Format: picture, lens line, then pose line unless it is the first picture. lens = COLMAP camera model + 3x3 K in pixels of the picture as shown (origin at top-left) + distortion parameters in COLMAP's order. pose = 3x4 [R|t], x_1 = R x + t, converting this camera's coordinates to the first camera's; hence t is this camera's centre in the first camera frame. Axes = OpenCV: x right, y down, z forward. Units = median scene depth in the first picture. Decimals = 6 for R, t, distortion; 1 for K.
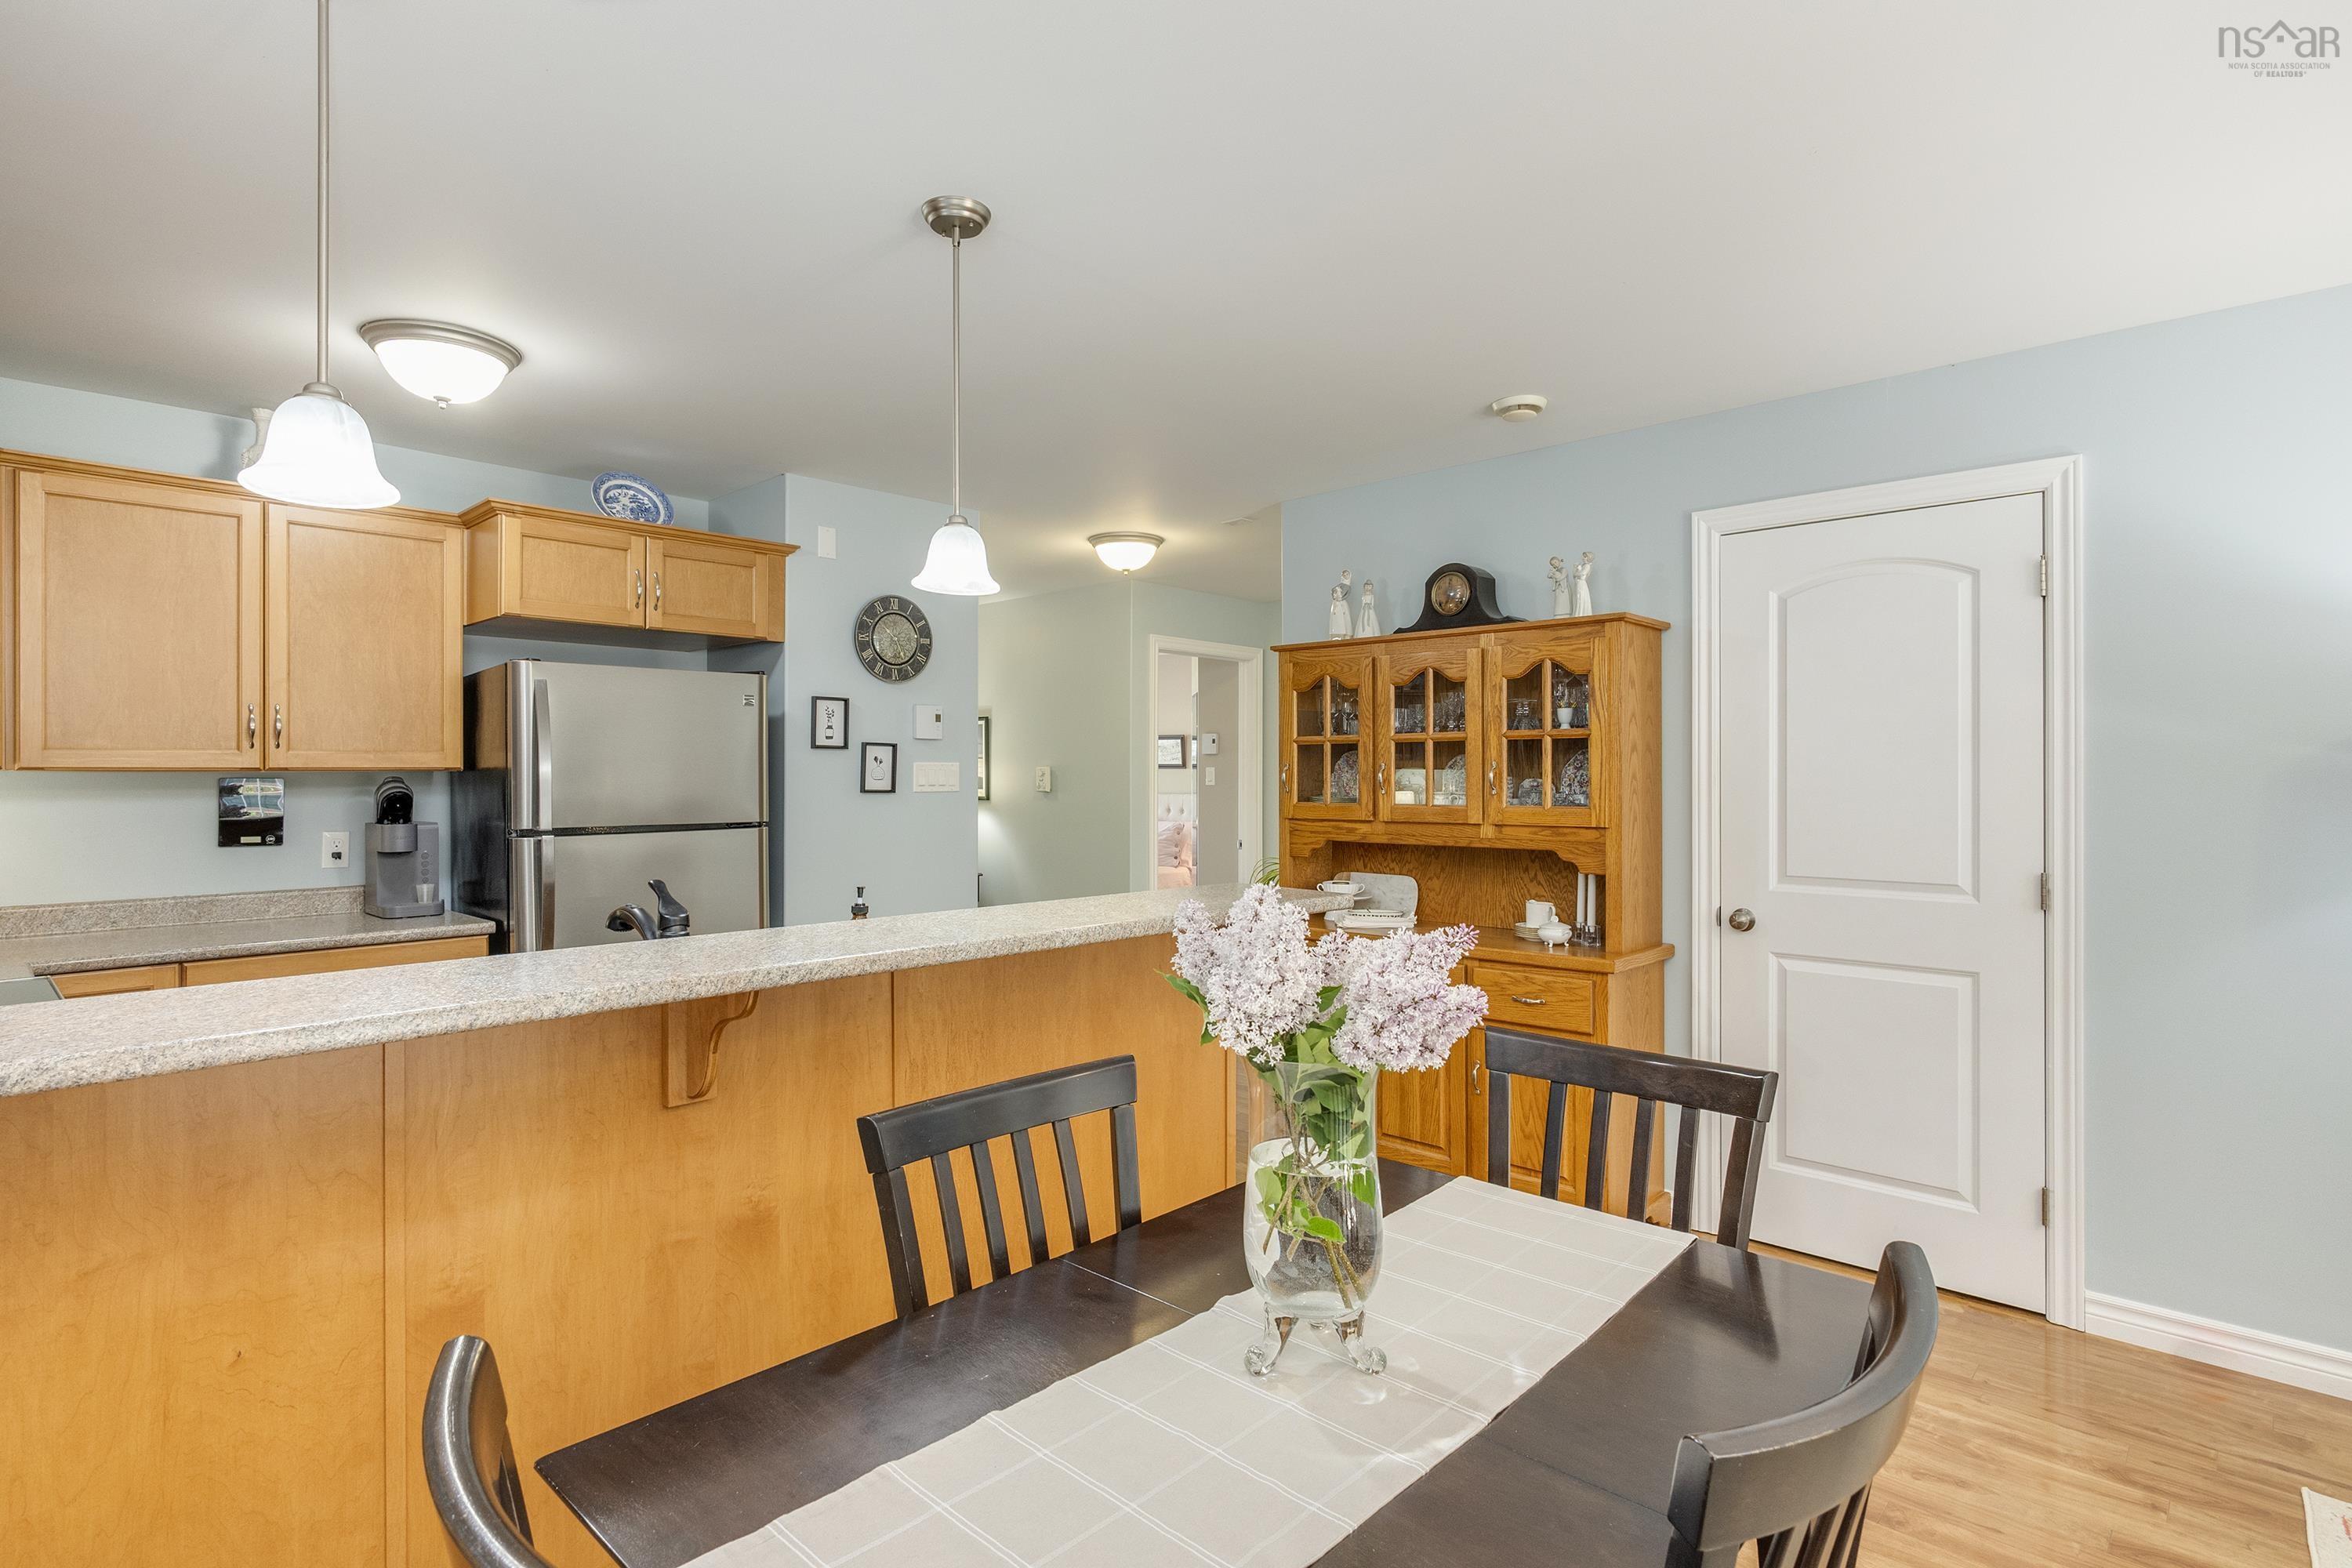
lens RADIAL K [[1168.5, 0, 1175.7], [0, 1168.5, 768.2], [0, 0, 1]] dist [-0.004349, -0.000794]
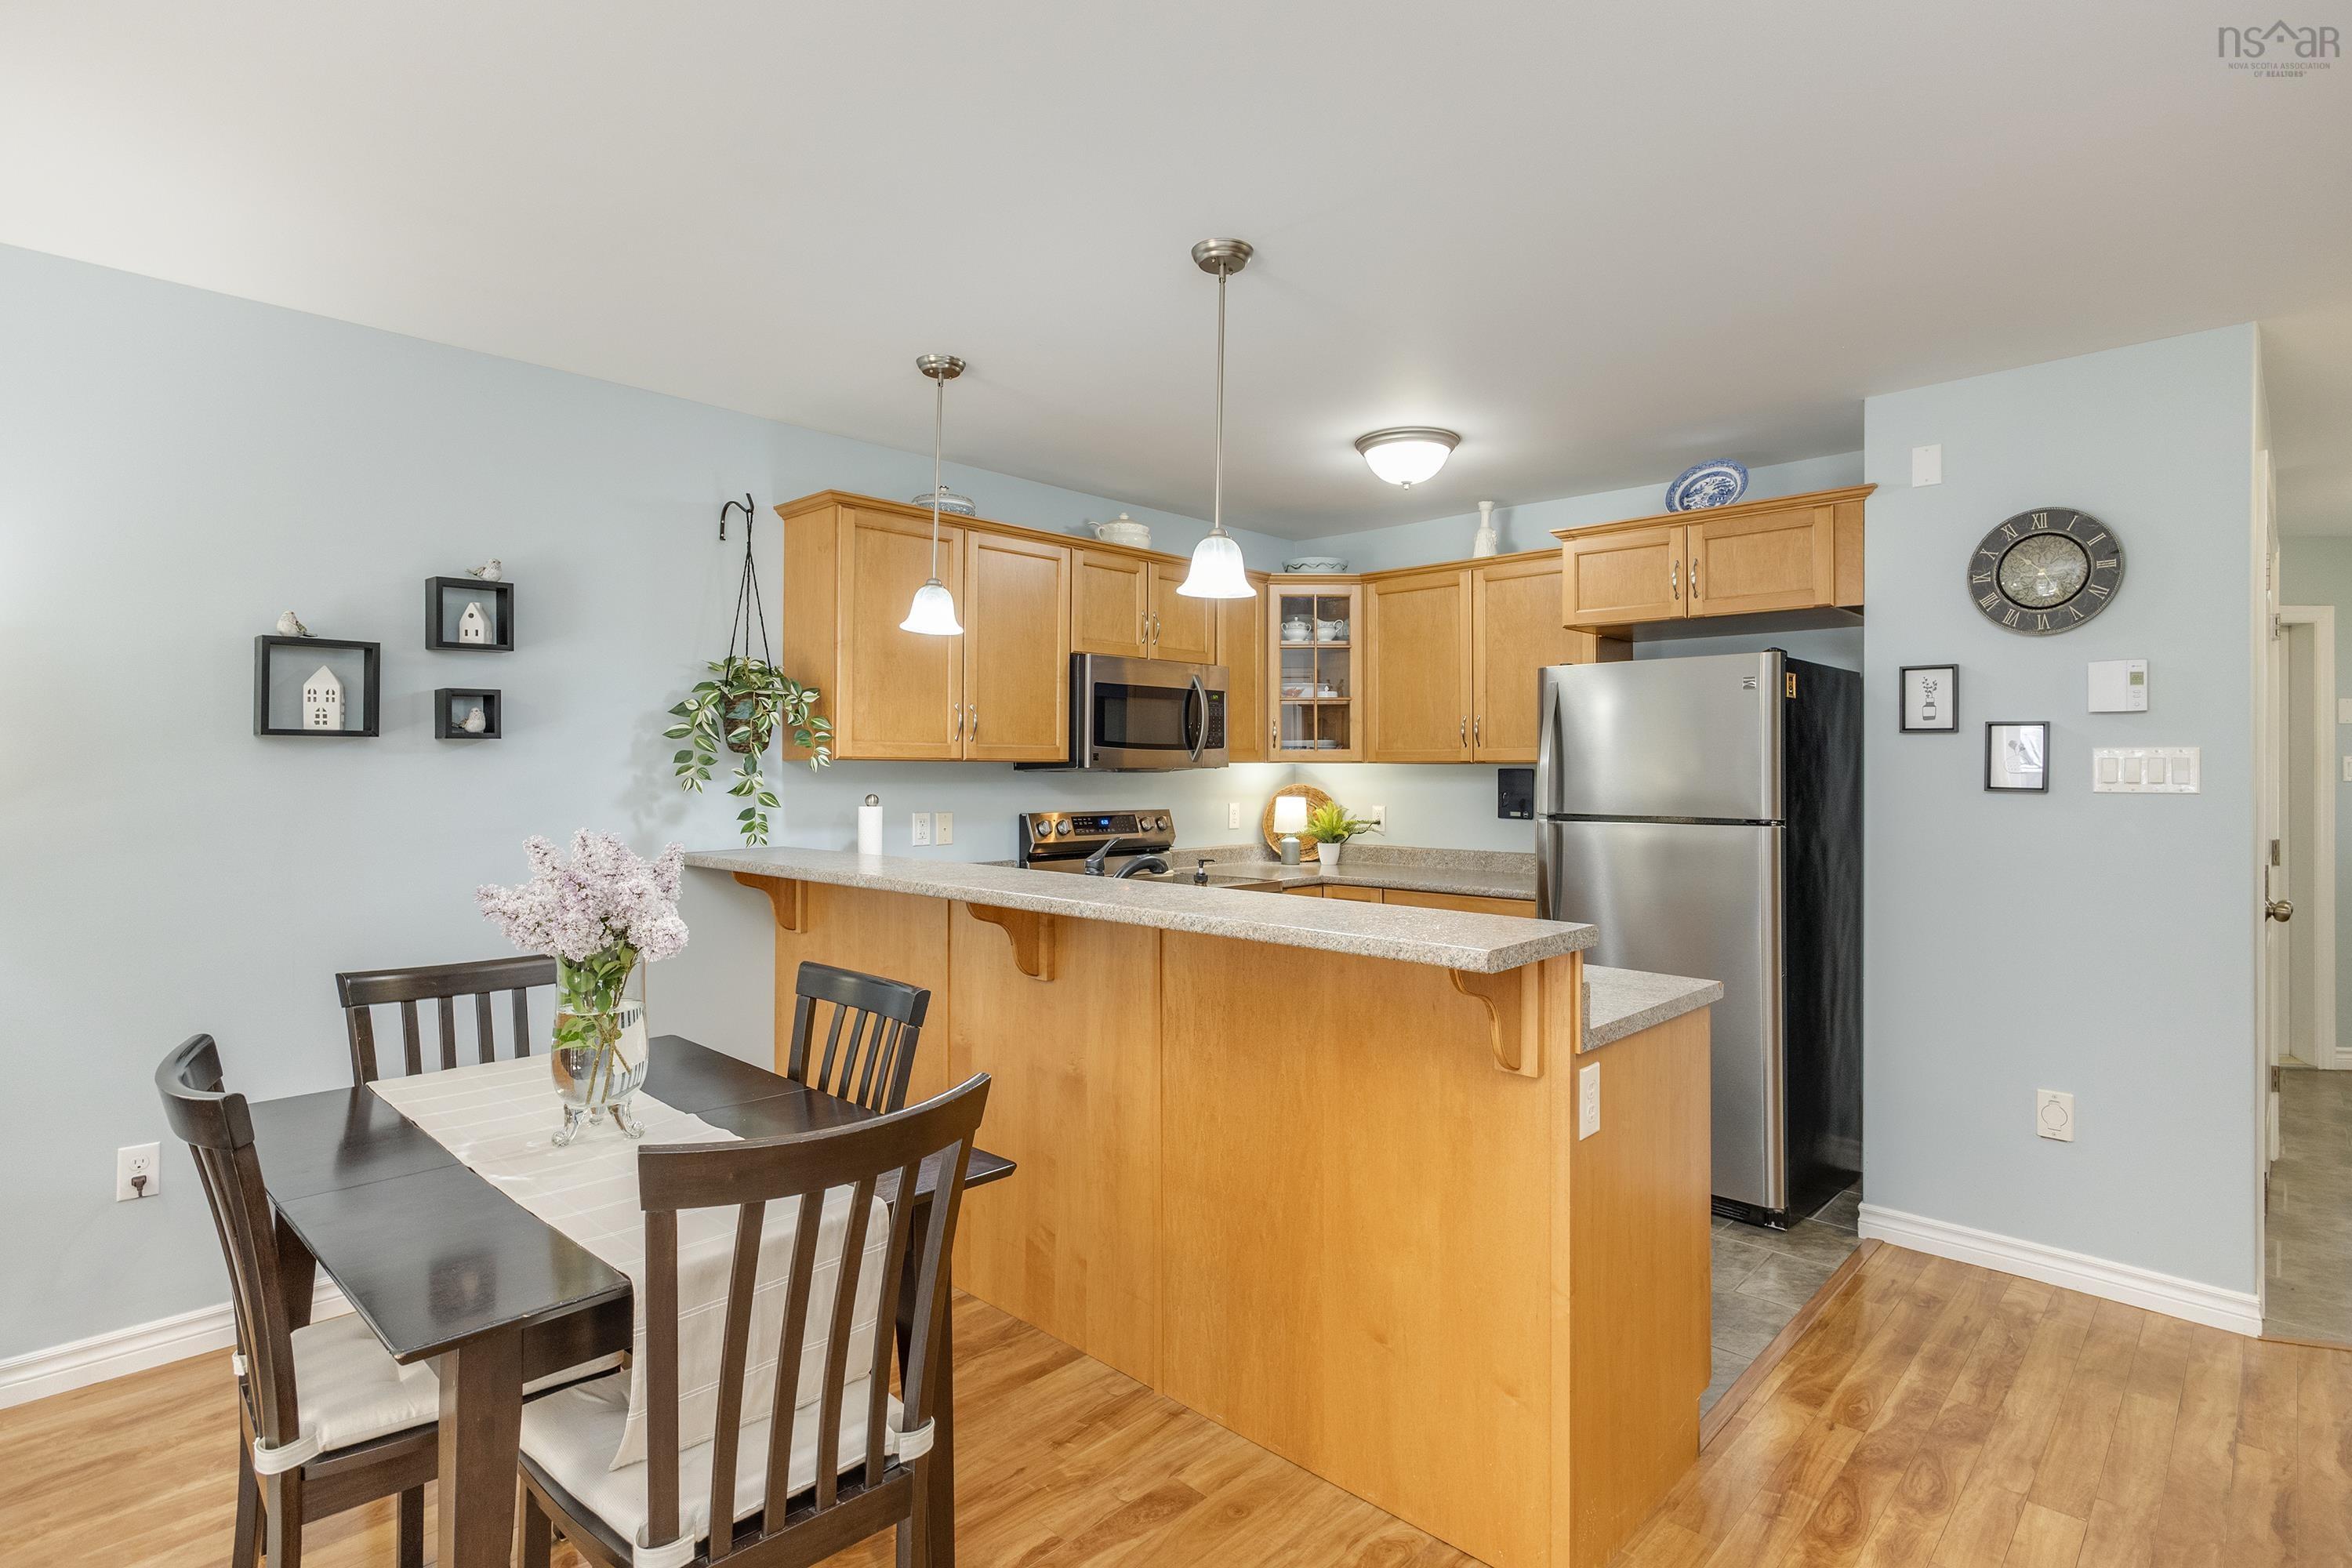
lens RADIAL K [[1168.5, 0, 1175.7], [0, 1168.5, 768.2], [0, 0, 1]] dist [-0.004349, -0.000794]
pose [[-0.008160, 0.000300, -0.999967, 0.608143], [0.003997, 0.999992, 0.000268, 0.005957], [0.999959, -0.003995, -0.008162, 0.650851]]
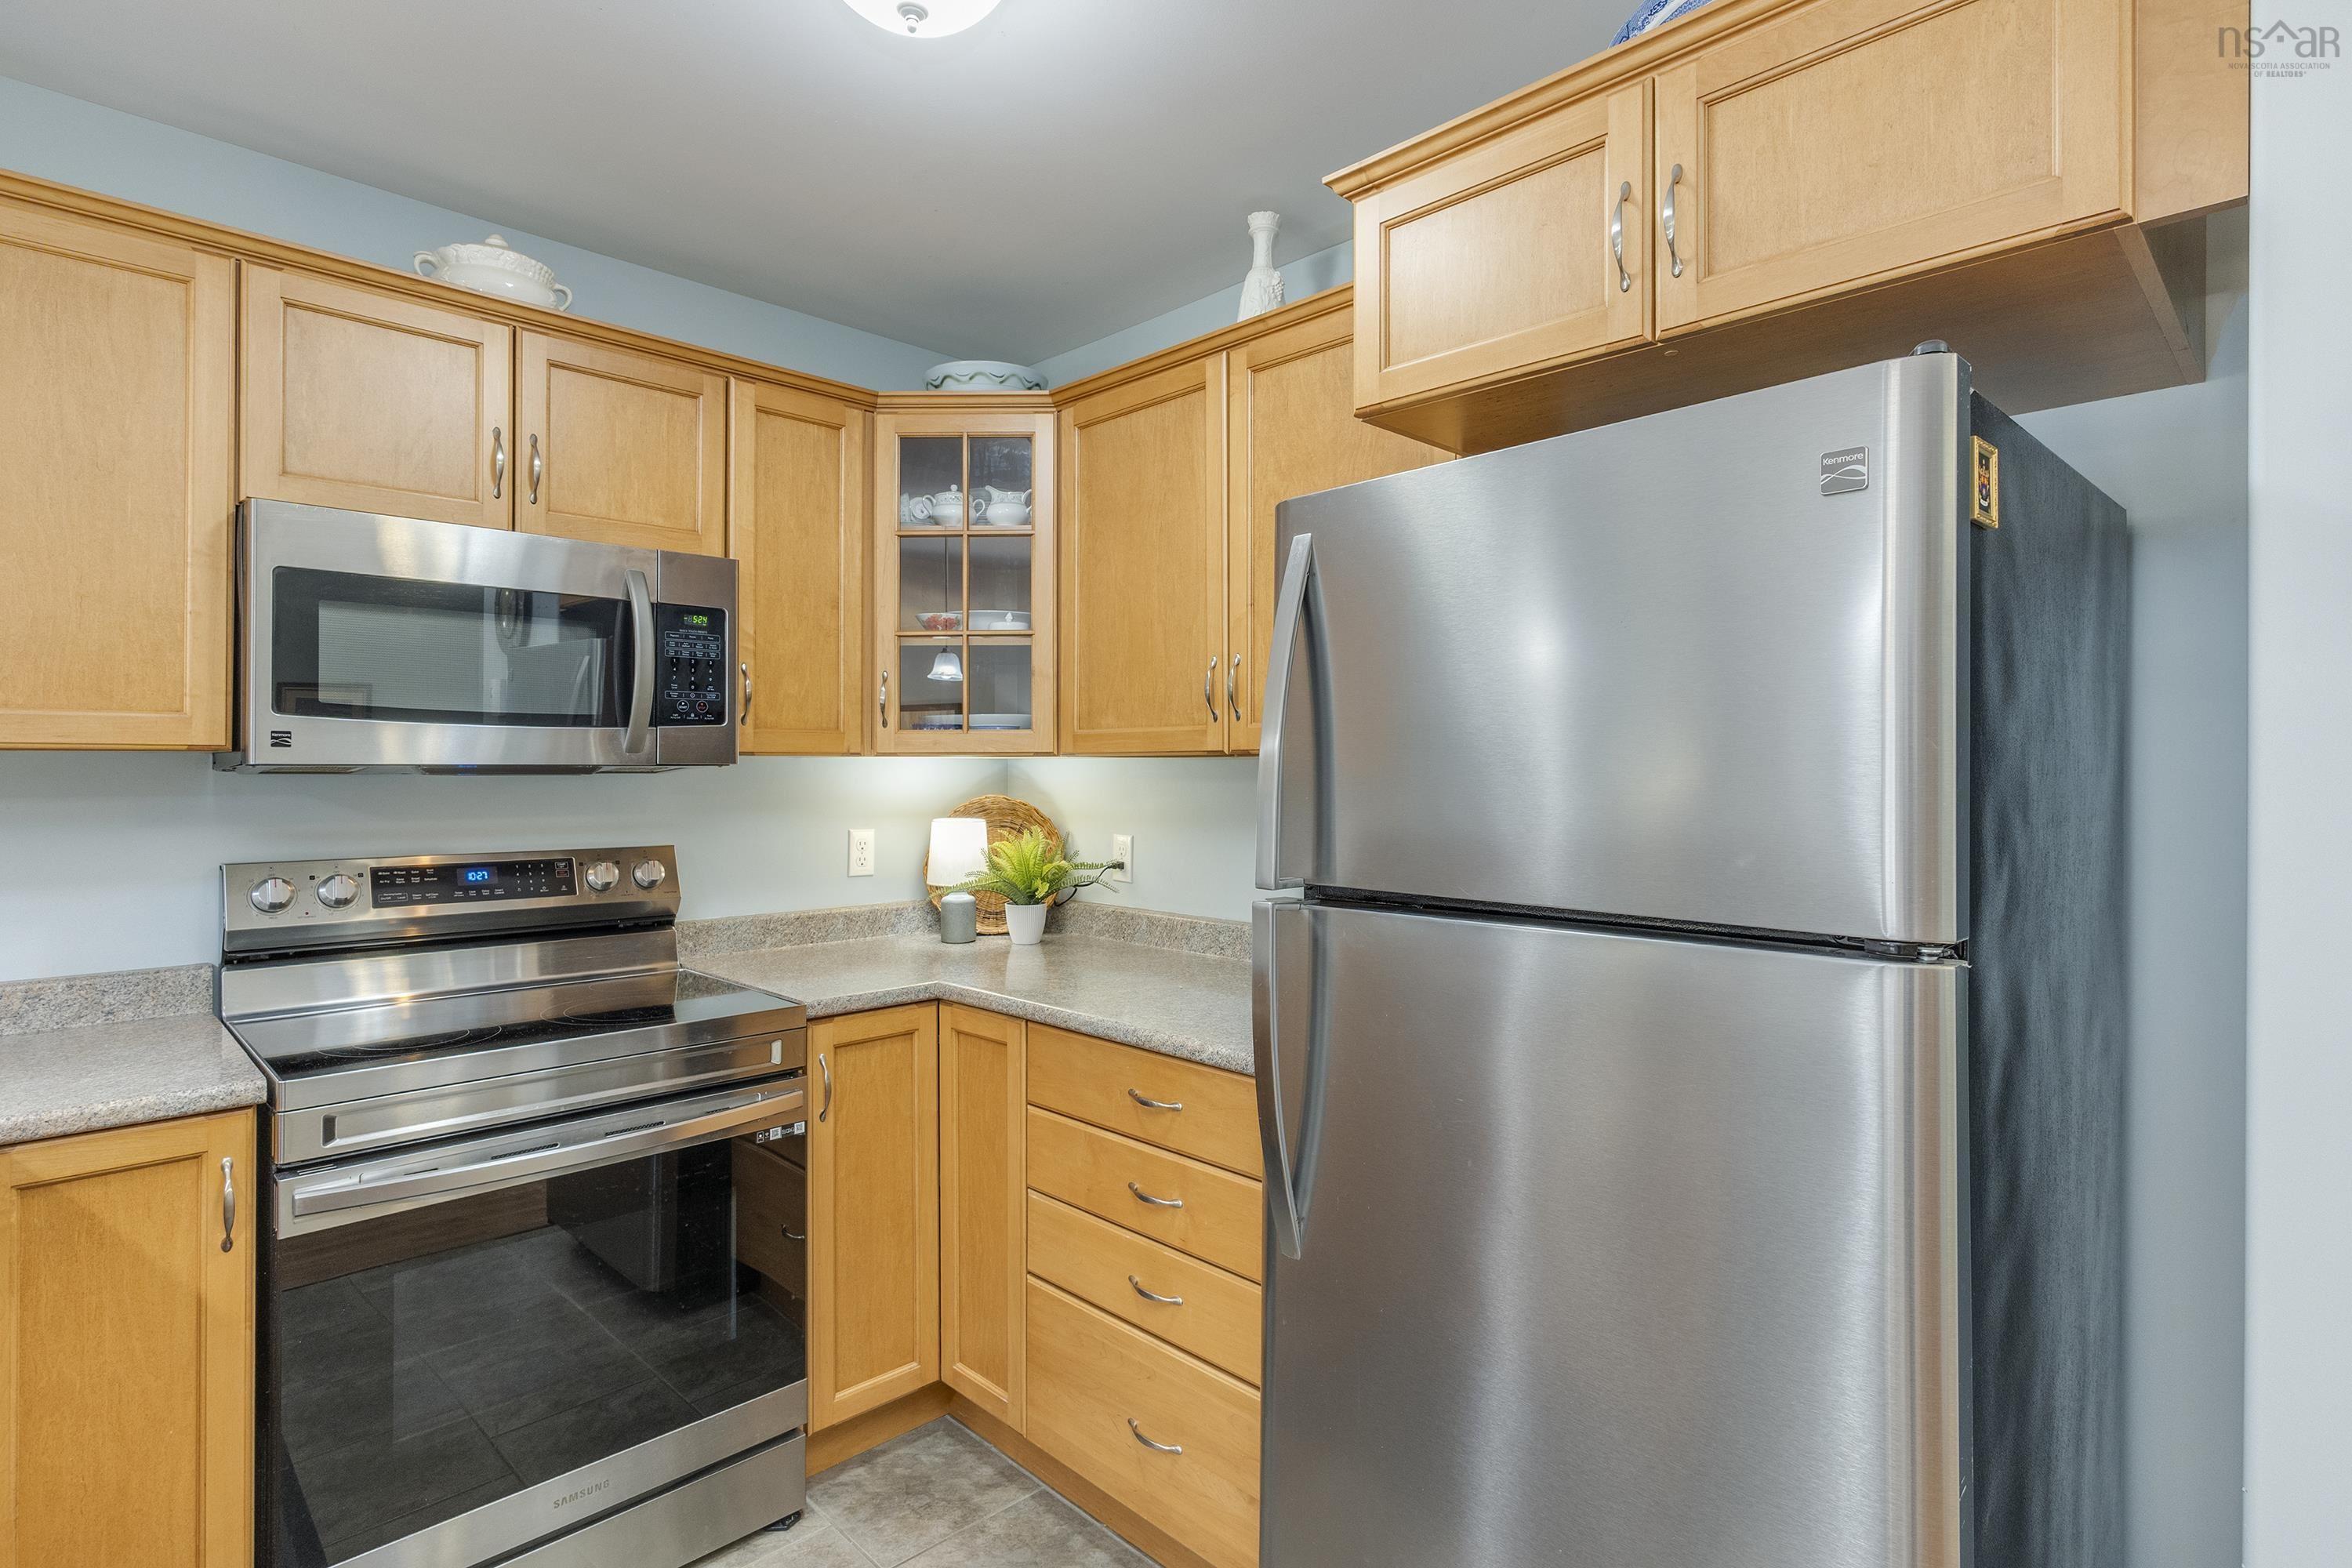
lens RADIAL K [[1168.5, 0, 1175.7], [0, 1168.5, 768.2], [0, 0, 1]] dist [-0.004349, -0.000794]
pose [[-0.037998, 0.000198, -0.999278, -0.115724], [0.004046, 0.999992, 0.000044, 0.008954], [0.999270, -0.004041, -0.037999, 0.986344]]
